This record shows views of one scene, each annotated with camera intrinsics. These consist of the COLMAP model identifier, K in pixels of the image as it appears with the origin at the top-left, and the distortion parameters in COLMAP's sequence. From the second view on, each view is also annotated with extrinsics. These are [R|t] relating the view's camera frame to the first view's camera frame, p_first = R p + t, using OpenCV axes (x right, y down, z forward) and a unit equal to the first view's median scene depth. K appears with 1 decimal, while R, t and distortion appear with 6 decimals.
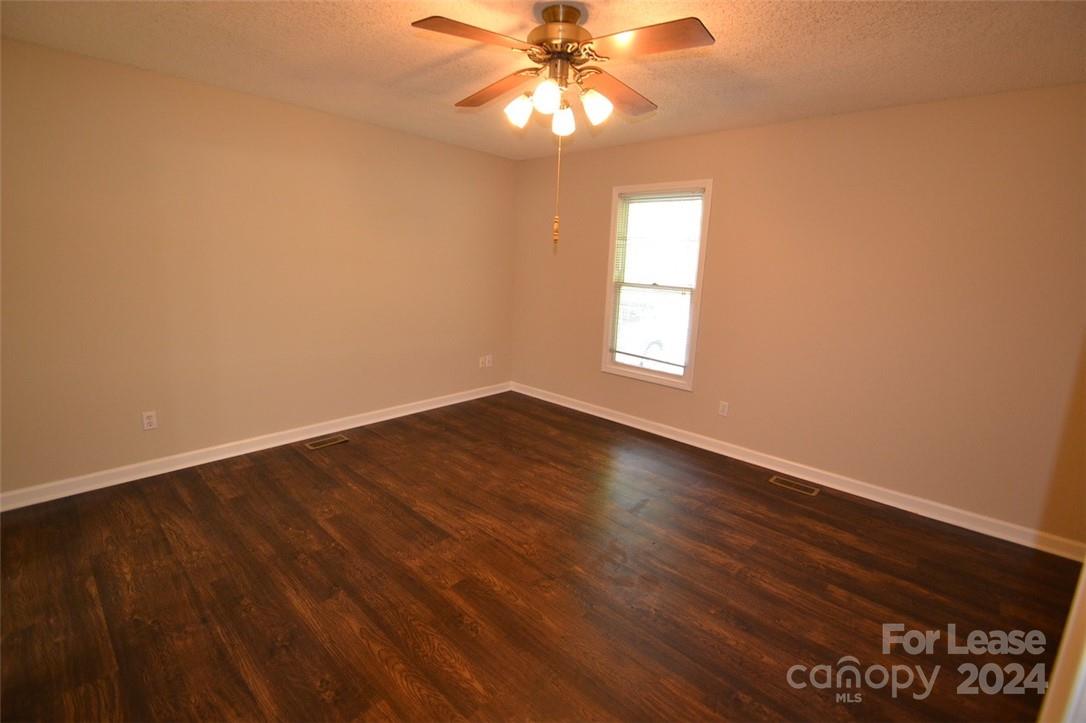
lens RADIAL K [[484.1, 0, 541.3], [0, 484.1, 345.2], [0, 0, 1]] dist [0.020212, -0.017811]
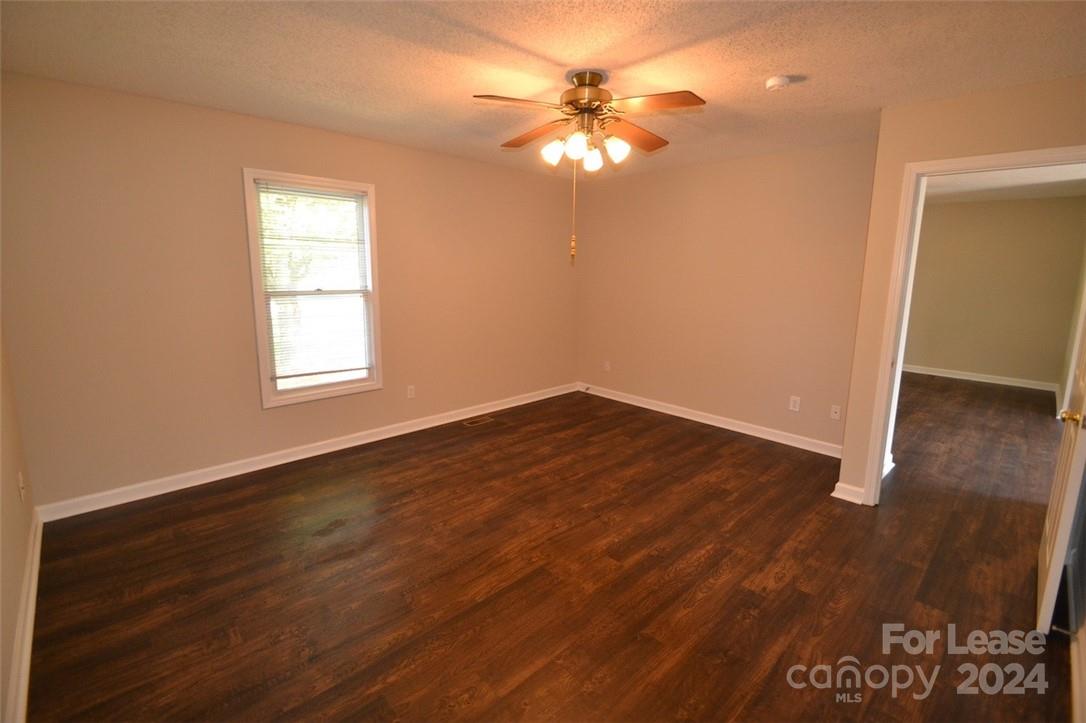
lens RADIAL K [[484.1, 0, 541.3], [0, 484.1, 345.2], [0, 0, 1]] dist [0.020212, -0.017811]
pose [[0.062249, -0.199236, 0.977972, -1.022391], [0.166117, 0.968273, 0.186687, -0.201541], [-0.984139, 0.150837, 0.093371, 0.843990]]
